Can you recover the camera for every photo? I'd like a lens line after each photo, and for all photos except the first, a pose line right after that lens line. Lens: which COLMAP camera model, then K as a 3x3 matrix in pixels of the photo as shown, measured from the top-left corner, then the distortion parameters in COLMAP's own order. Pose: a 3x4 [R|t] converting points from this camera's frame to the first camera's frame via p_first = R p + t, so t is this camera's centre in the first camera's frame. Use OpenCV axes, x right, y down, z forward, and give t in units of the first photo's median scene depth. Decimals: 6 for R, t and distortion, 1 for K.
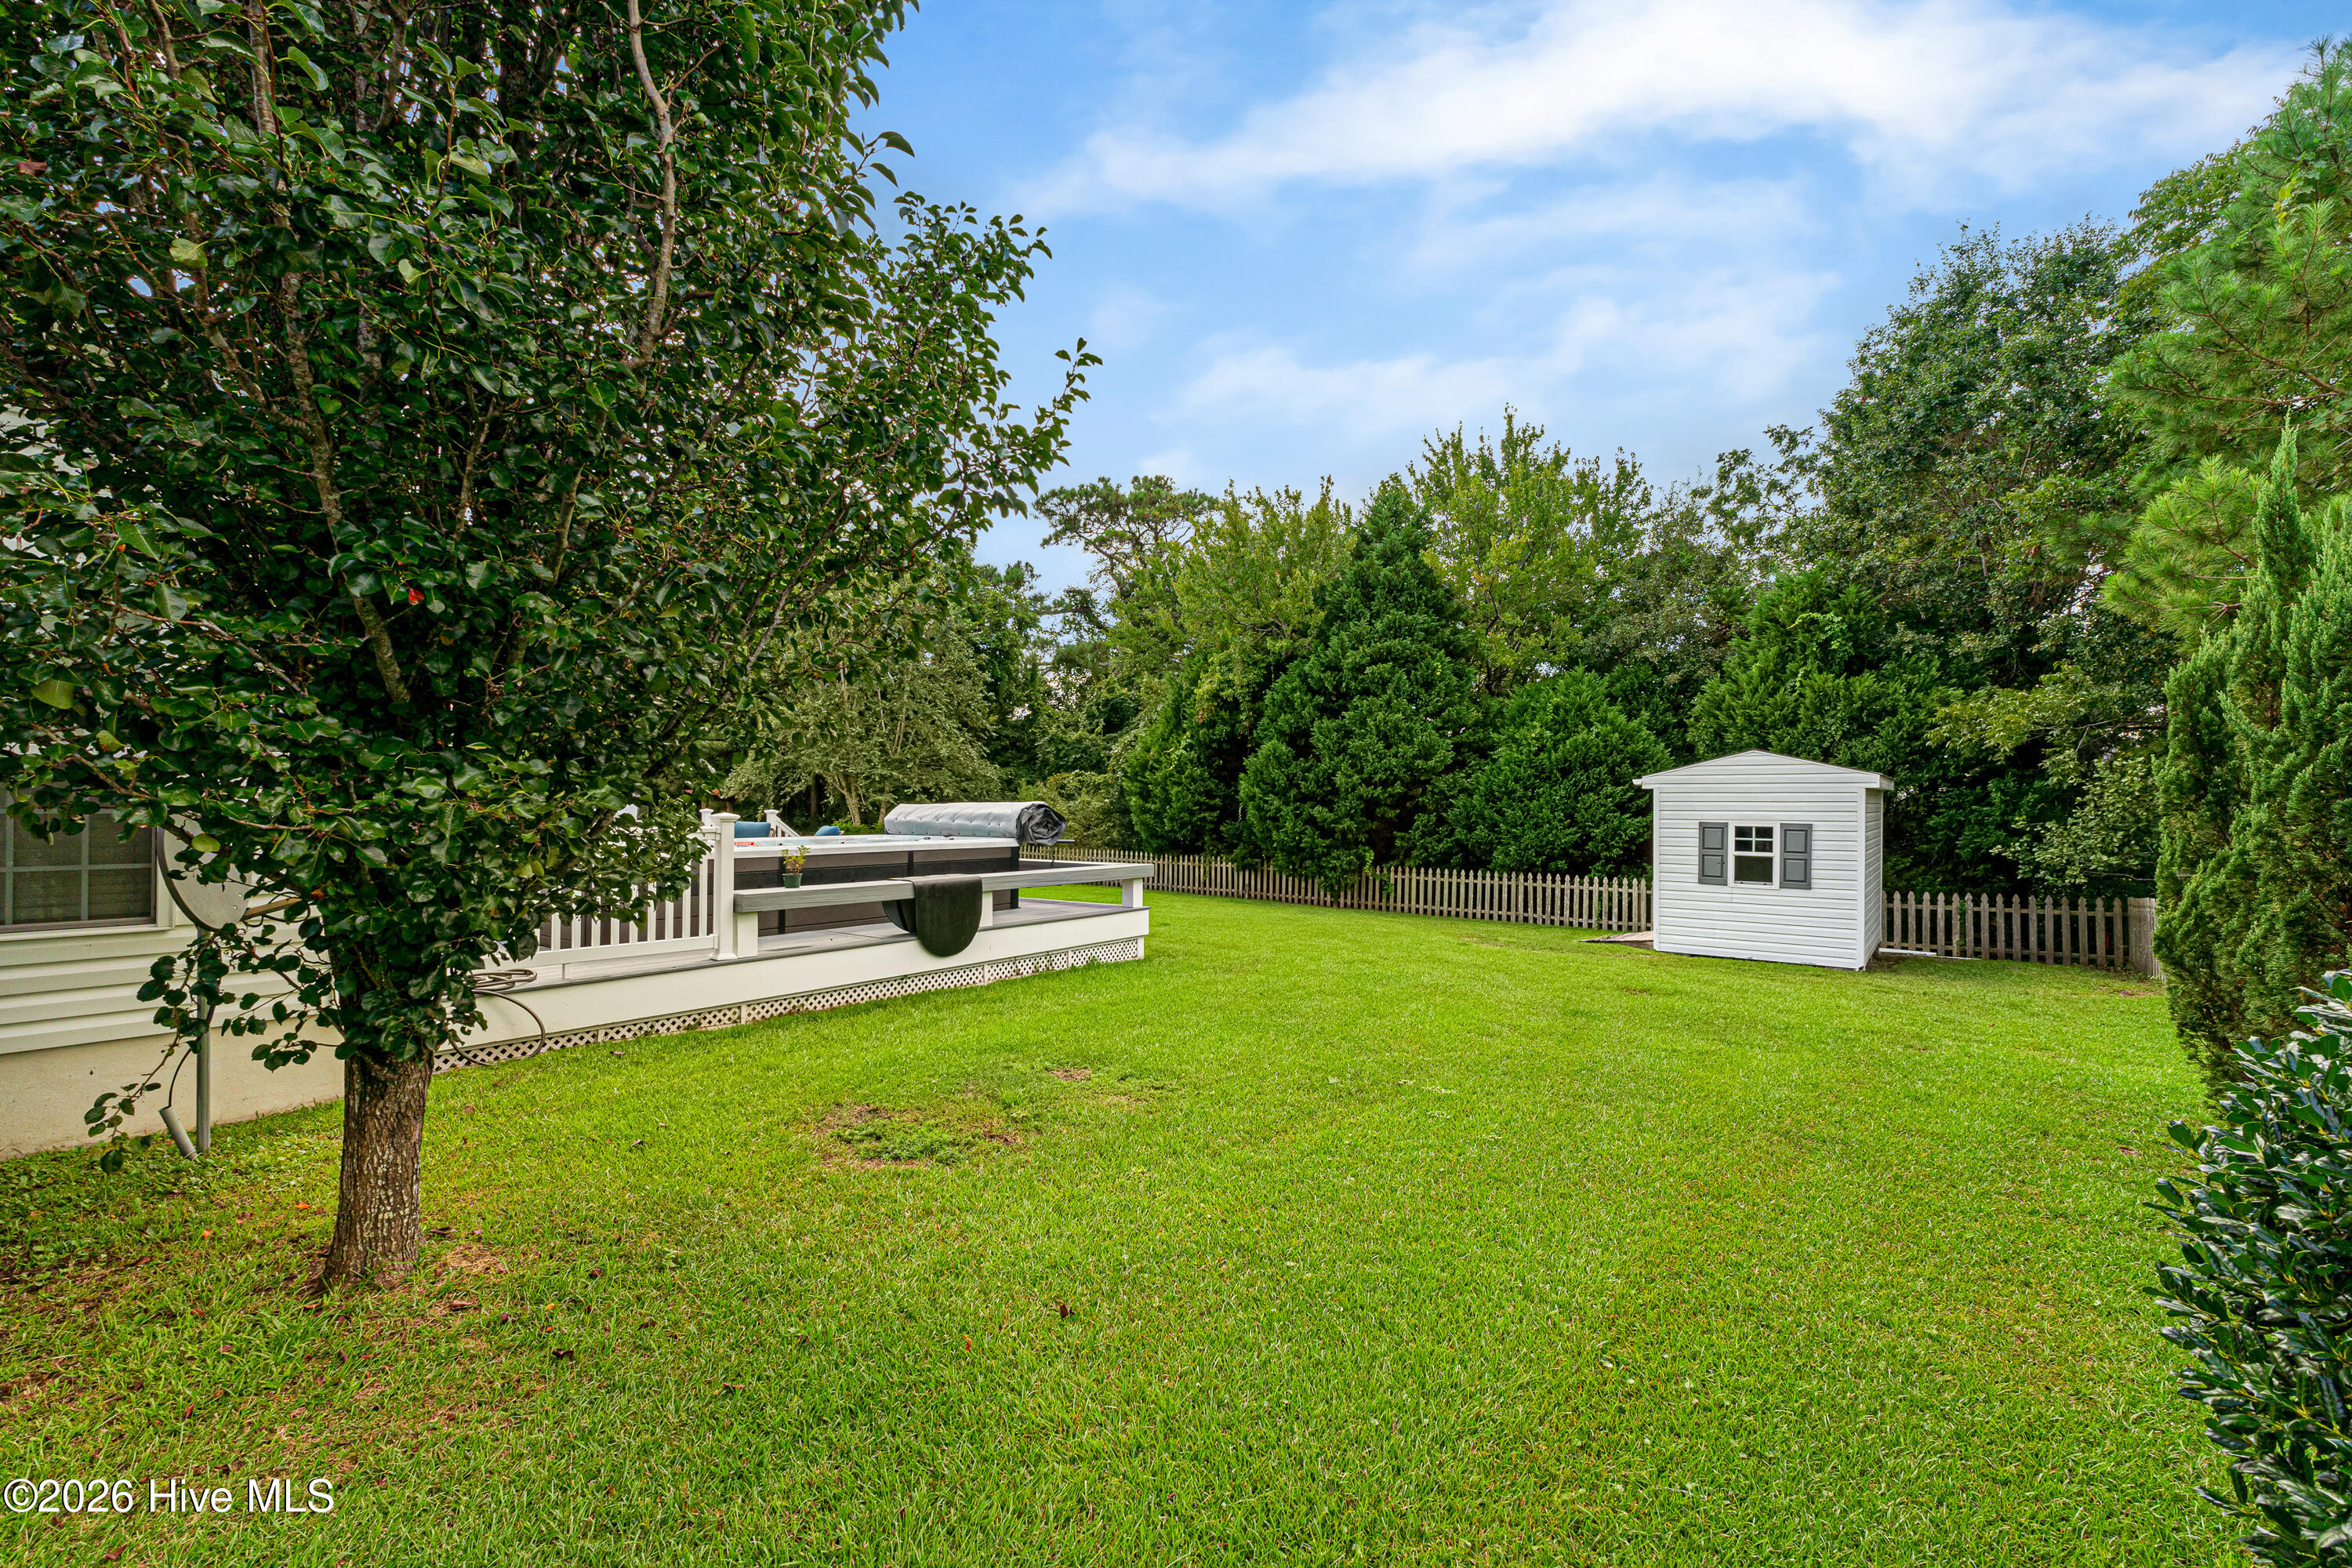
lens RADIAL K [[1008.0, 0, 1183.9], [0, 1008.0, 788.6], [0, 0, 1]] dist [-0.002644, 0.002239]
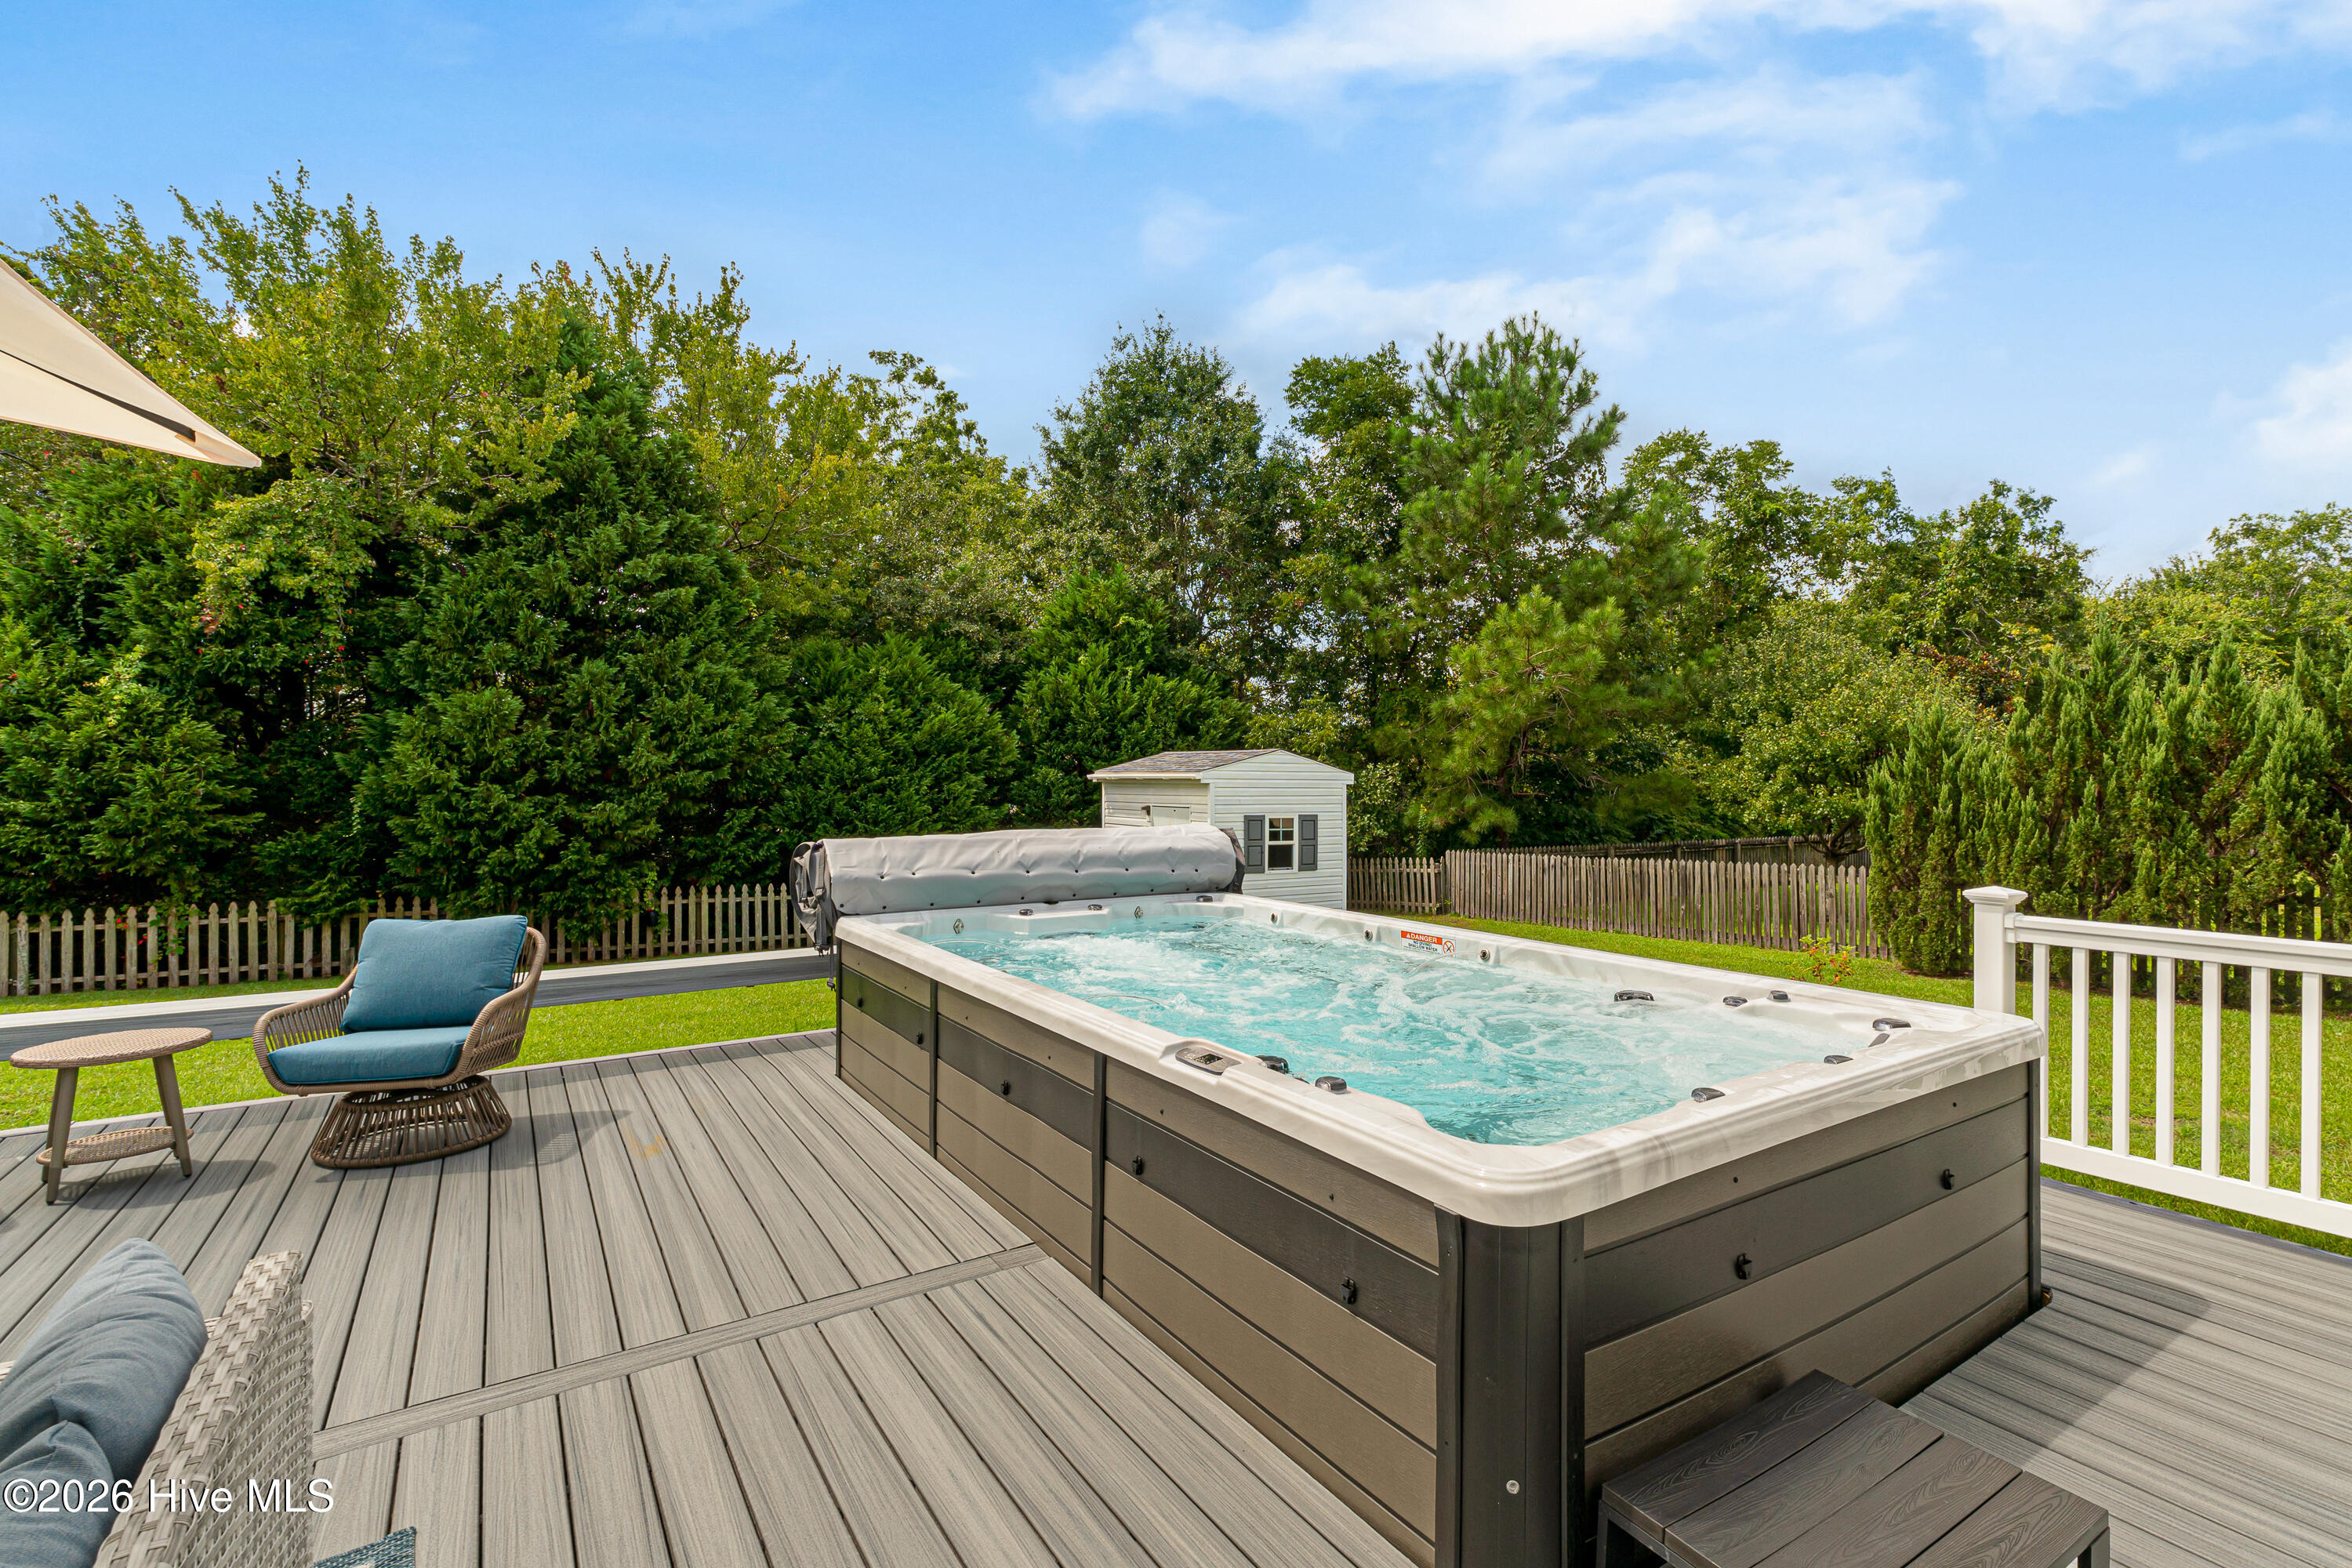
lens RADIAL K [[1102.9, 0, 1288.3], [0, 1102.9, 745.7], [0, 0, 1]] dist [0.000733, 0.001081]
pose [[0.315824, 0.028364, 0.948394, -0.377809], [-0.019274, 0.999539, -0.023475, -0.008788], [-0.948622, -0.010865, 0.316225, 0.388117]]
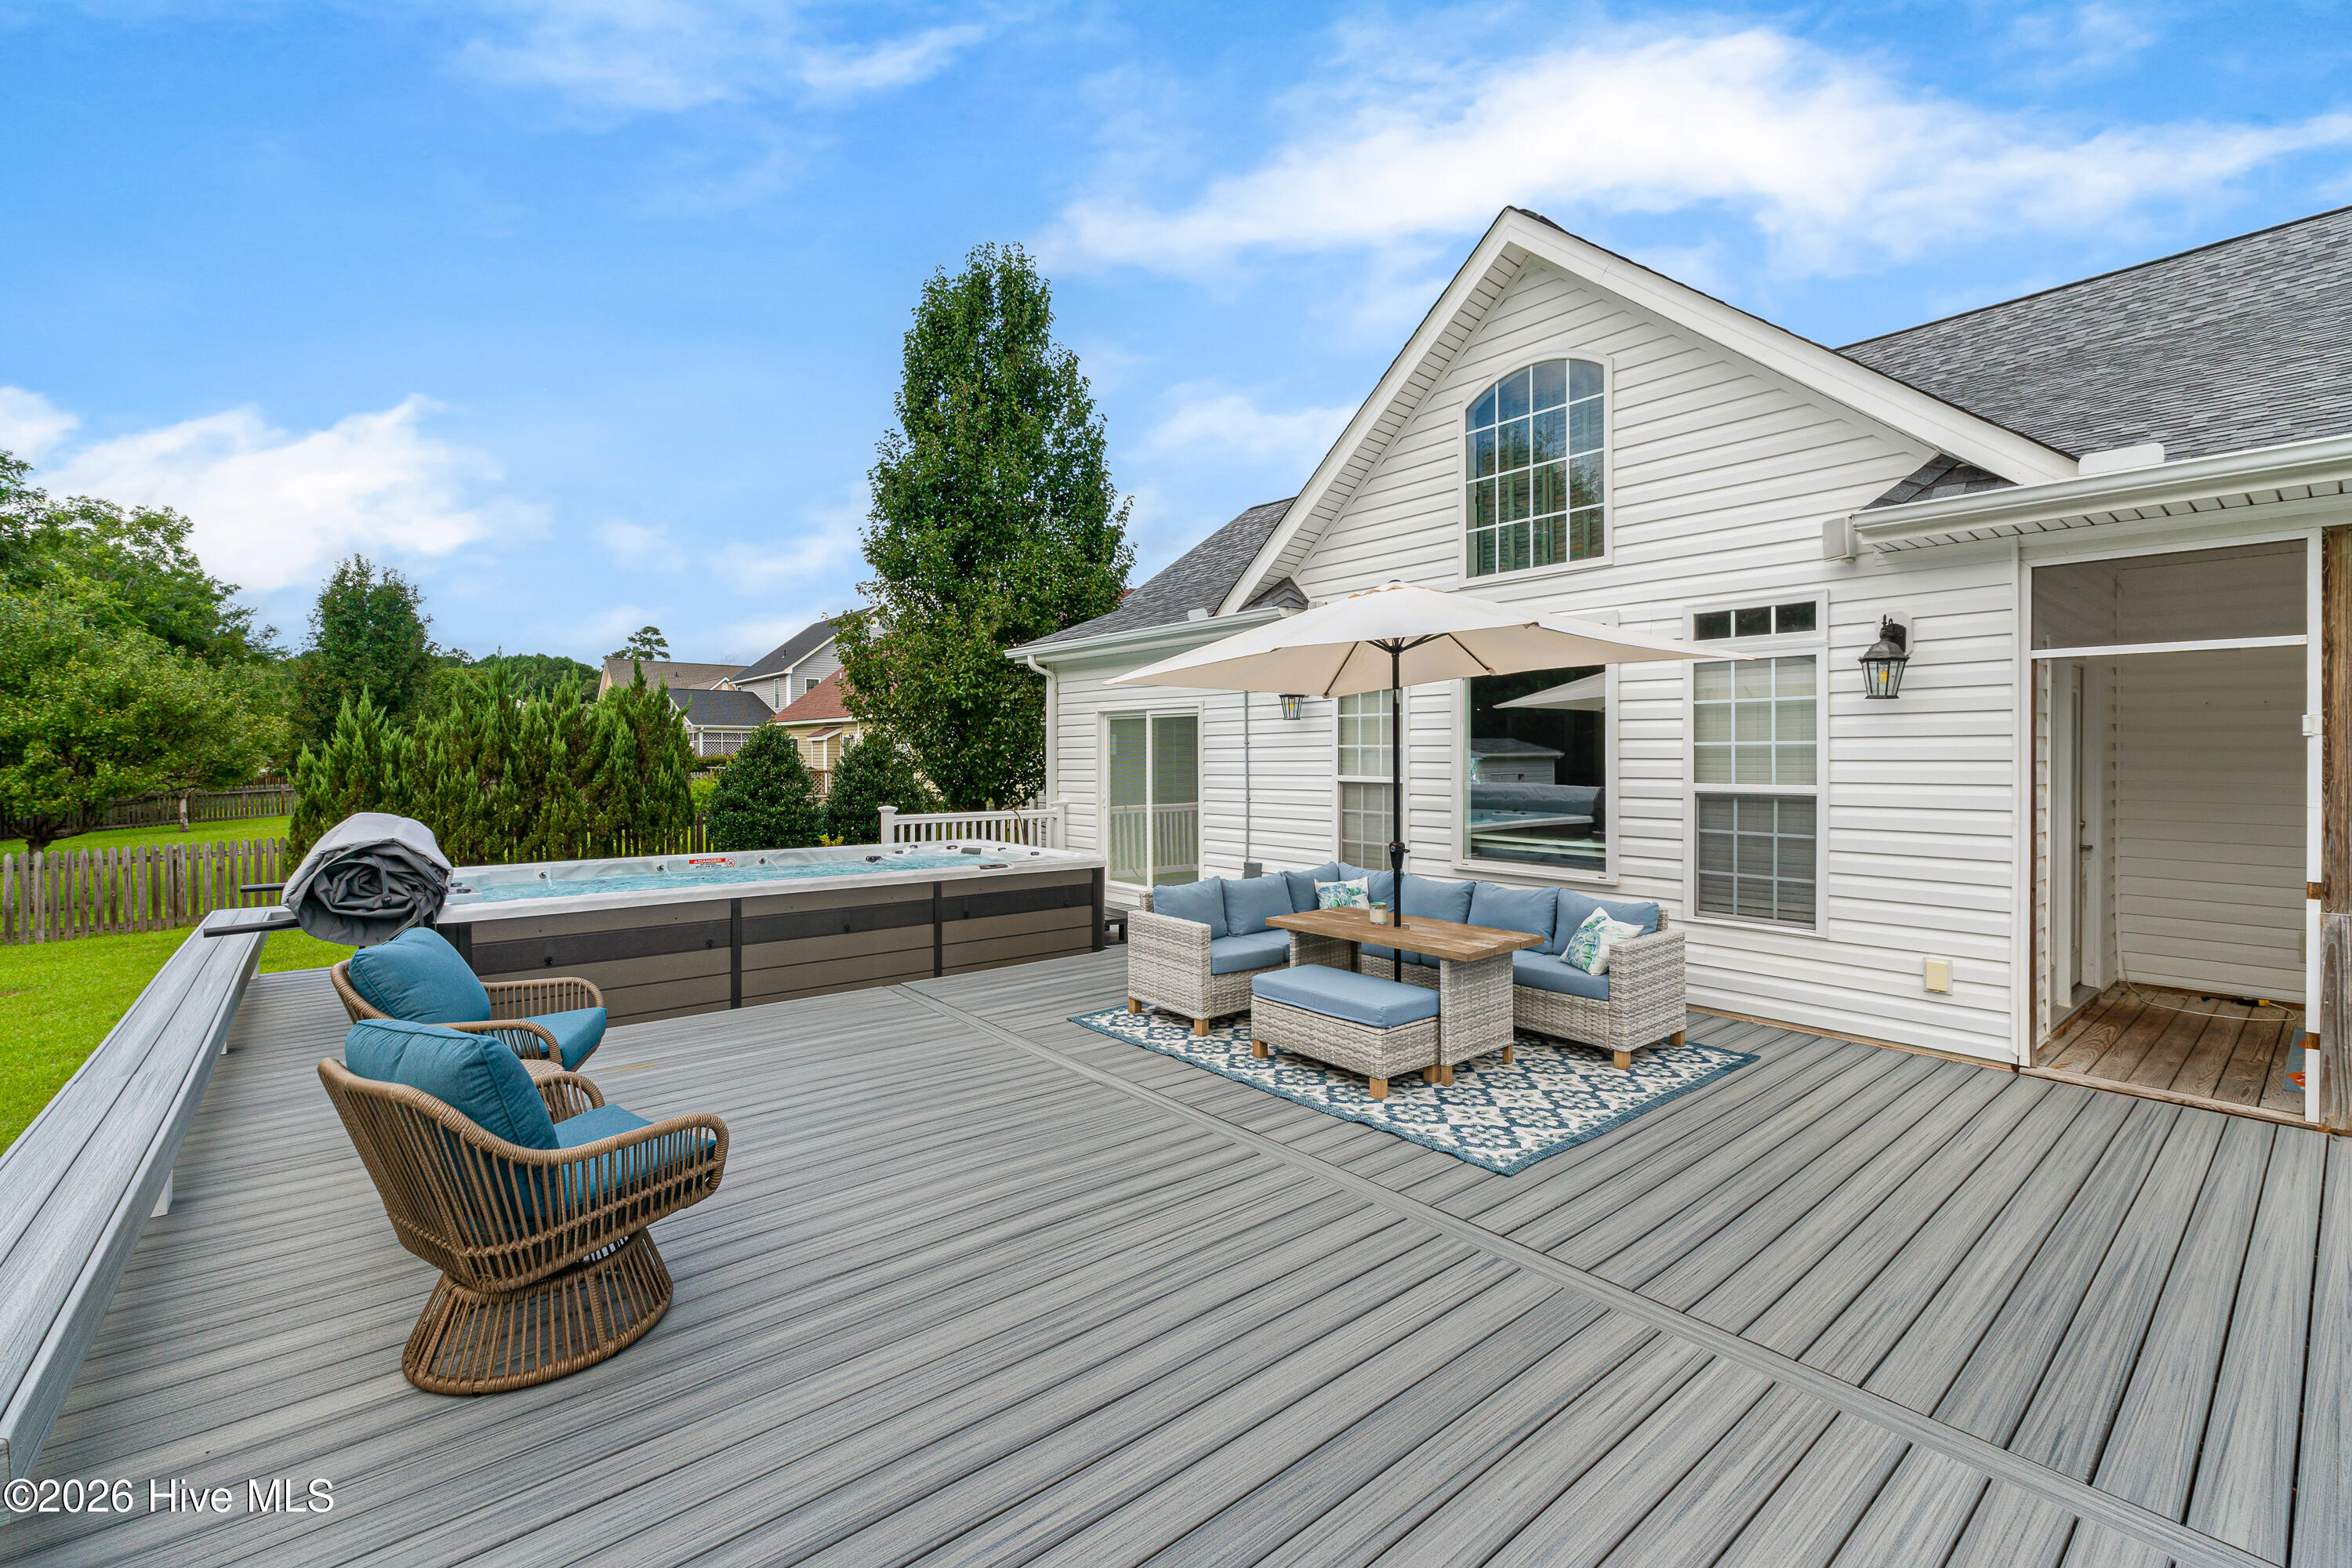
lens RADIAL K [[1008.0, 0, 1137.1], [0, 1008.0, 782.2], [0, 0, 1]] dist [-0.002644, 0.002239]
pose [[-0.961120, -0.012946, 0.275828, -0.396100], [-0.010765, 0.999898, 0.009418, -0.008556], [-0.275921, 0.006083, -0.961161, 0.743269]]
